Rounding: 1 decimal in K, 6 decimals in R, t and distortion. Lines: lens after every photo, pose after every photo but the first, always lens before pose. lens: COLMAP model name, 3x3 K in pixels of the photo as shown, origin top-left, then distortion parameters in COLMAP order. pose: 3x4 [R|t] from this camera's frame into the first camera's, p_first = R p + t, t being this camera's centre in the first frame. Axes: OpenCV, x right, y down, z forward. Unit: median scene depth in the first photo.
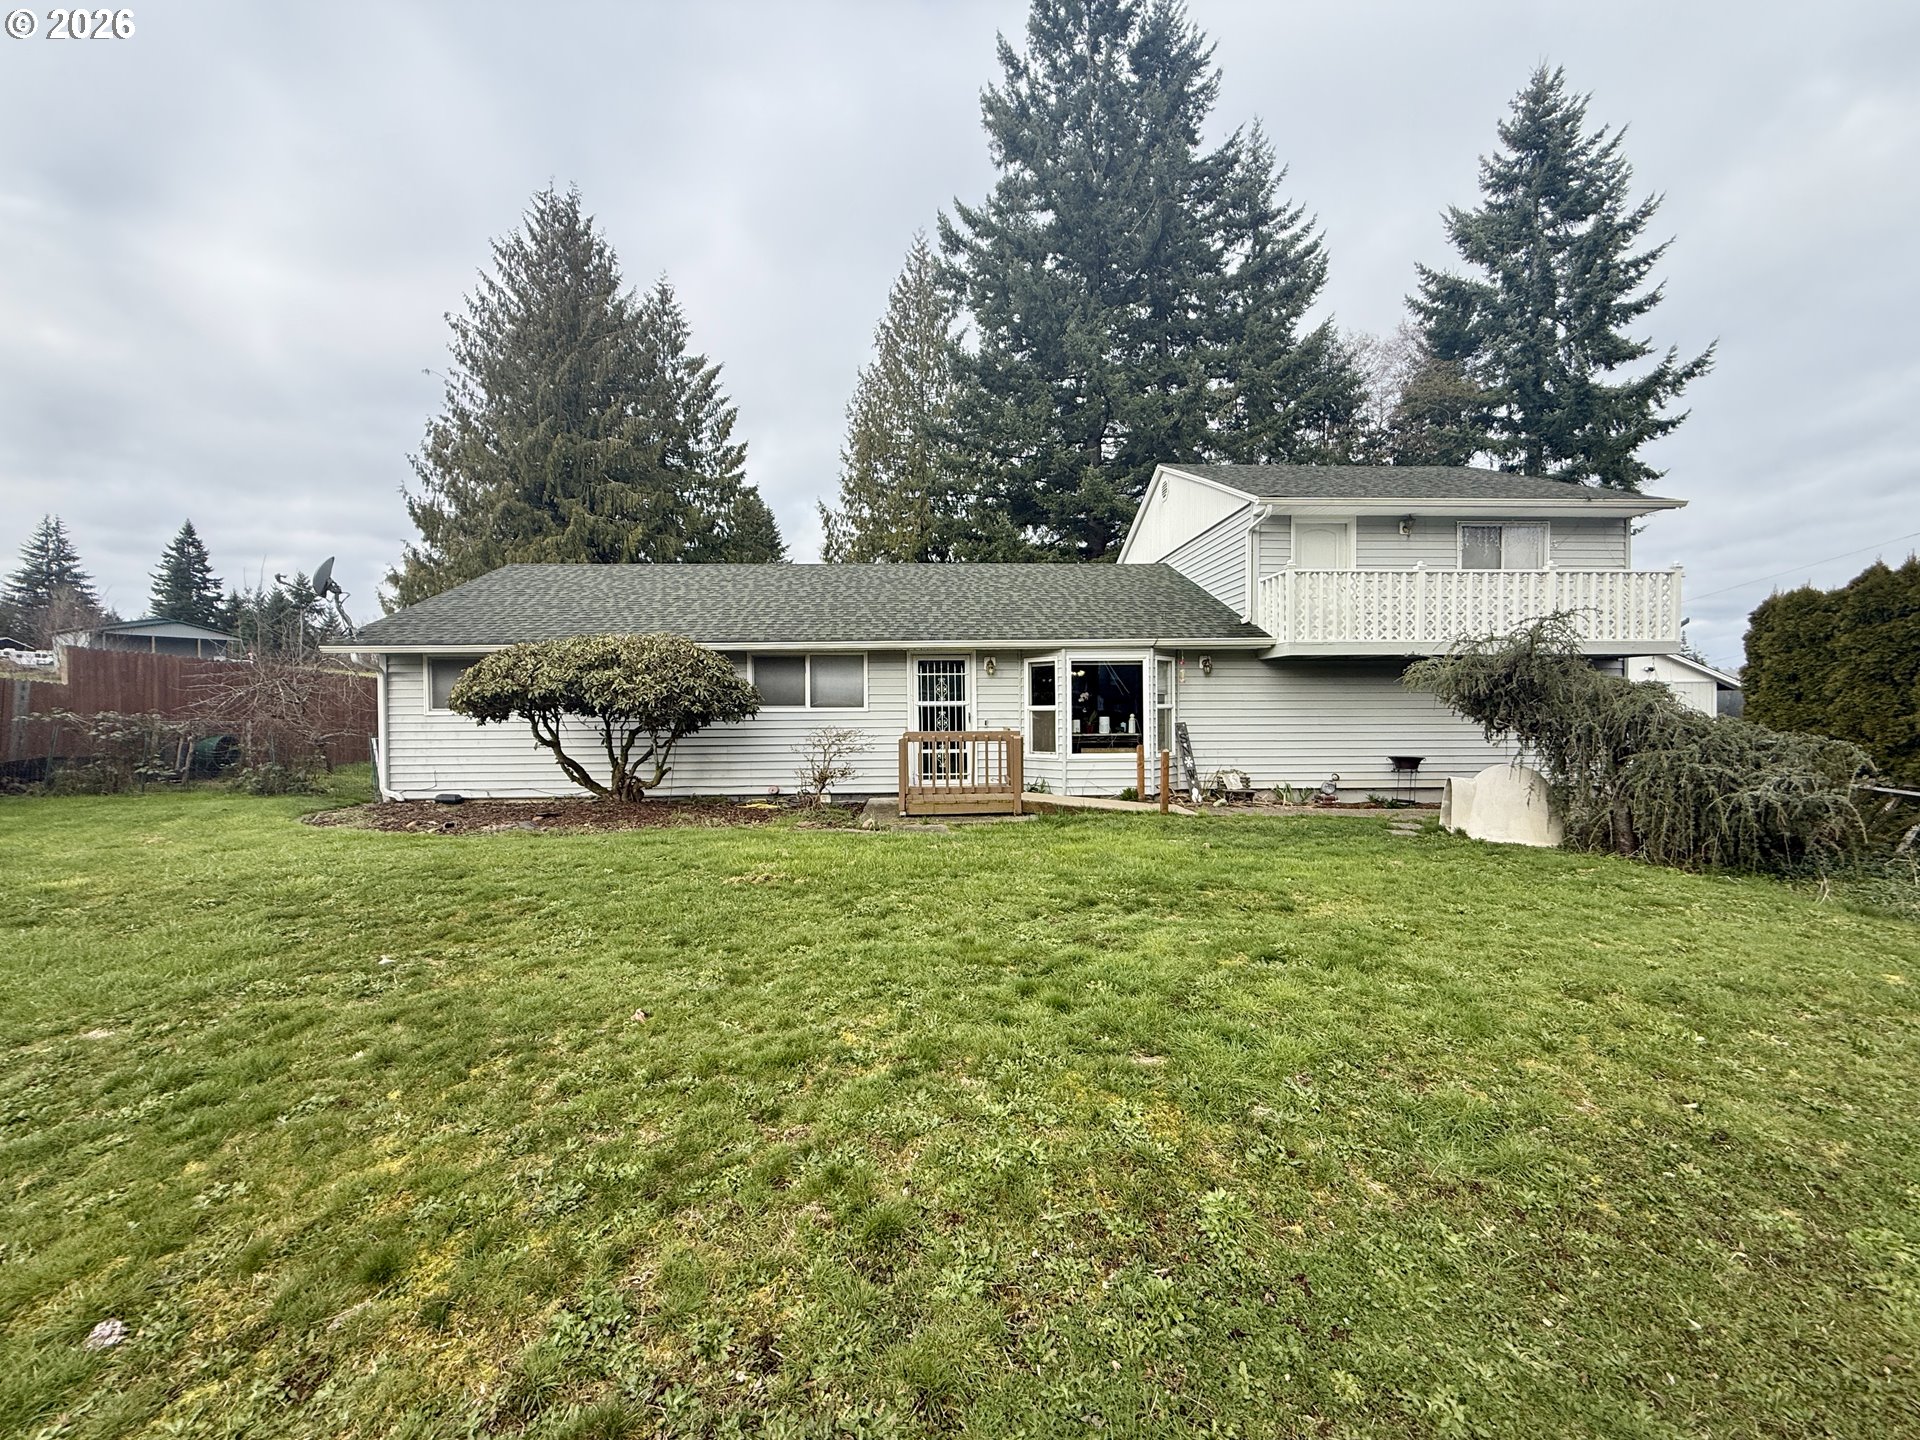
lens RADIAL K [[754.8, 0, 947.5], [0, 754.8, 715.2], [0, 0, 1]] dist [-0.000308, -0.000303]
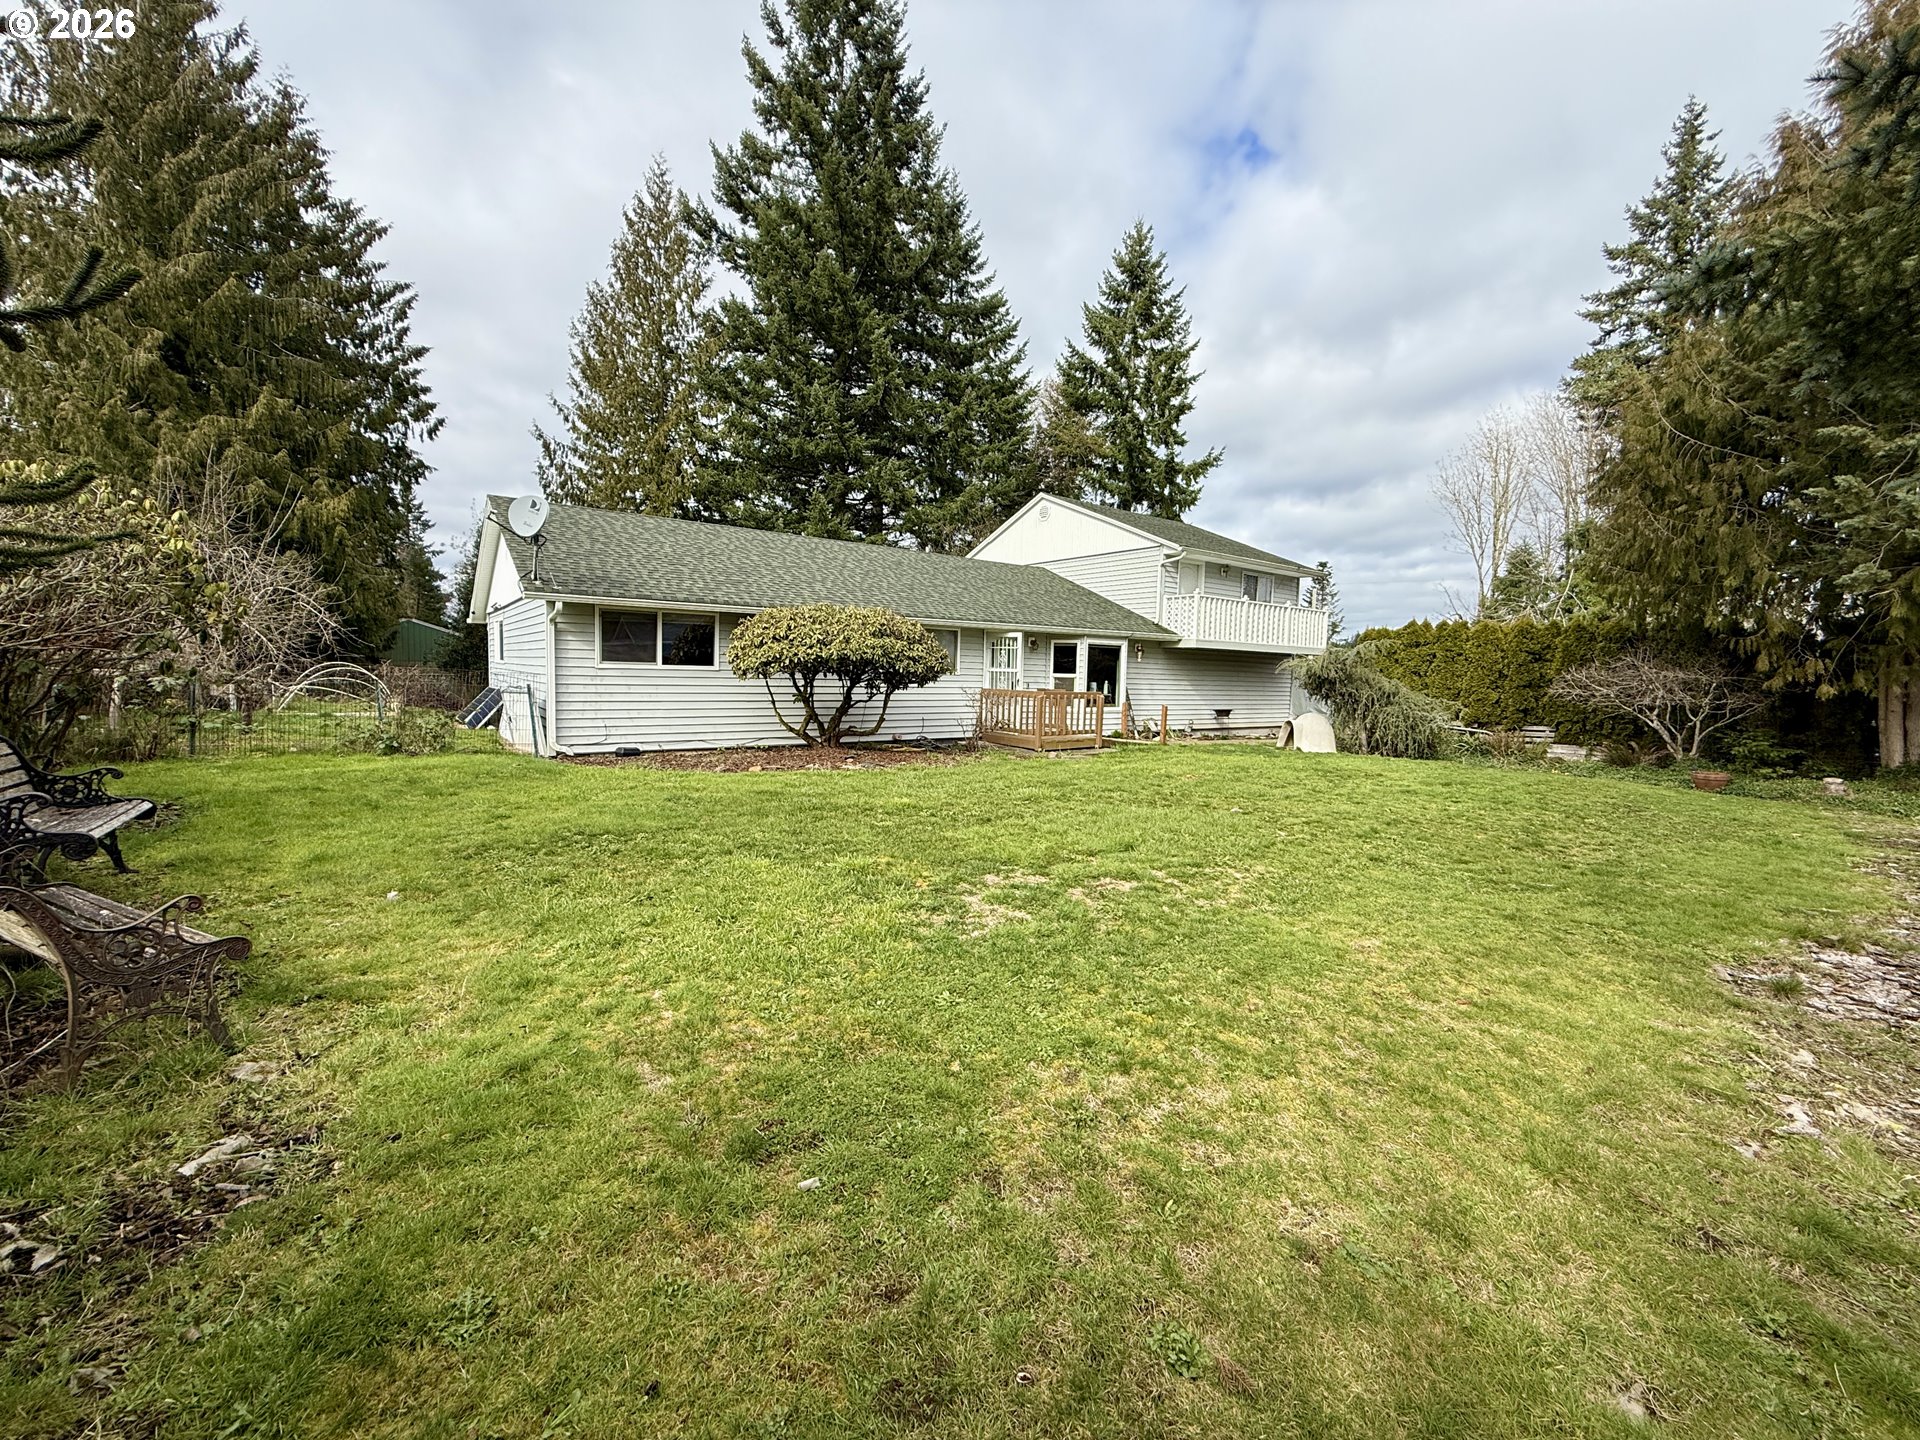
lens RADIAL K [[754.8, 0, 947.5], [0, 754.8, 715.2], [0, 0, 1]] dist [-0.000308, -0.000303]
pose [[0.834408, -0.005429, 0.551121, -0.309499], [-0.026097, 0.998441, 0.049346, 0.000456], [-0.550530, -0.055557, 0.832965, -0.023904]]
